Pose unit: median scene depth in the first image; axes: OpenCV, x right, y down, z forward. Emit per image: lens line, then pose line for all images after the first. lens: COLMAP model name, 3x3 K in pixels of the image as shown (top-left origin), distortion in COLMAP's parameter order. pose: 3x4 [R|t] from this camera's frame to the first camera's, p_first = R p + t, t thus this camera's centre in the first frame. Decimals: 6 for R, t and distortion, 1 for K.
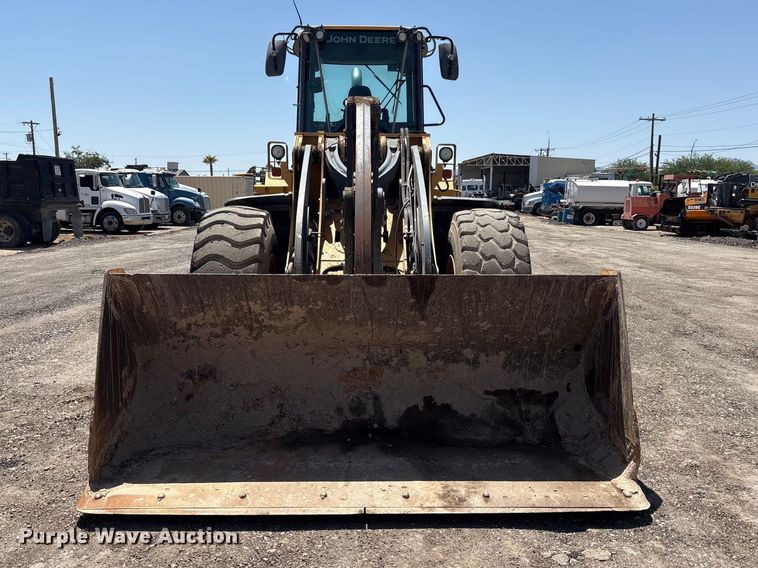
lens RADIAL K [[743.5, 0, 378.6], [0, 743.5, 283.3], [0, 0, 1]] dist [0.034939, 0.000000]
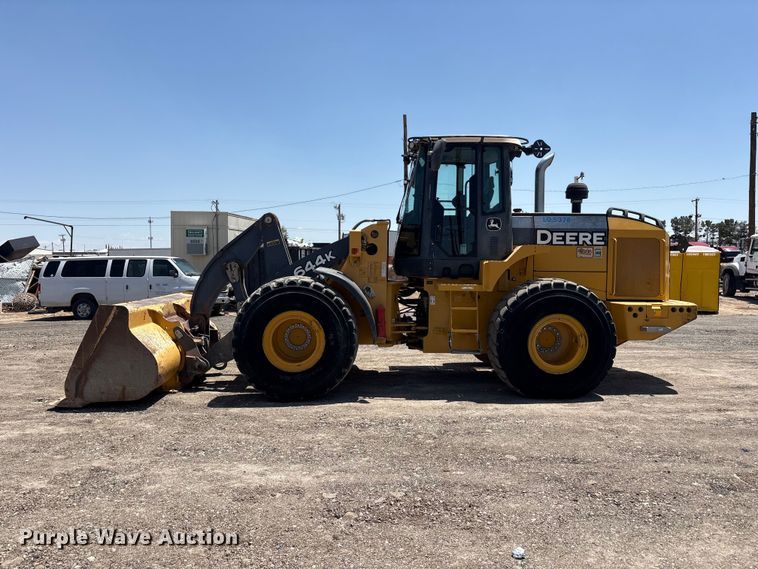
lens RADIAL K [[573.6, 0, 385.7], [0, 573.6, 286.0], [0, 0, 1]] dist [0.048396, -0.054143]
pose [[0.010692, 0.038010, -0.999220, 1.399045], [-0.116225, 0.992552, 0.036512, -0.158269], [0.993165, 0.115744, 0.015030, 1.285938]]
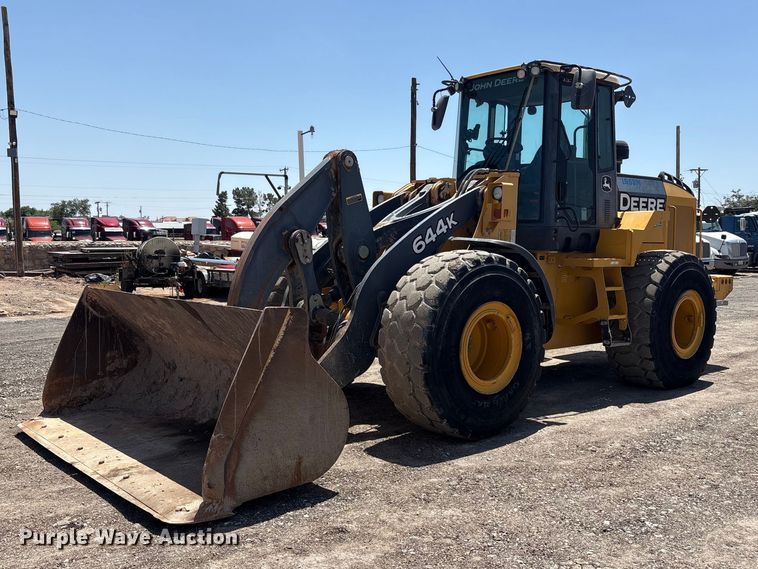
lens RADIAL K [[743.5, 0, 364.0], [0, 743.5, 294.9], [0, 0, 1]] dist [0.034939, 0.000000]
pose [[0.621108, 0.052558, -0.781960, 0.898299], [-0.087498, 0.996161, -0.002545, -0.032803], [0.778825, 0.070000, 0.623323, 0.342951]]
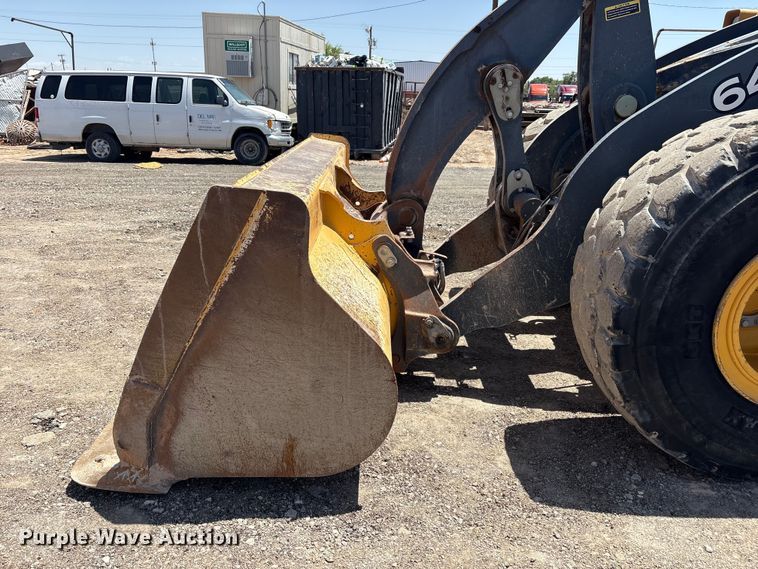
lens RADIAL K [[573.6, 0, 378.0], [0, 573.6, 281.8], [0, 0, 1]] dist [0.048396, -0.054143]
pose [[-0.024090, 0.297597, -0.954388, 0.566058], [-0.150828, 0.942655, 0.297745, -0.072897], [0.988266, 0.151121, 0.022178, 0.834849]]
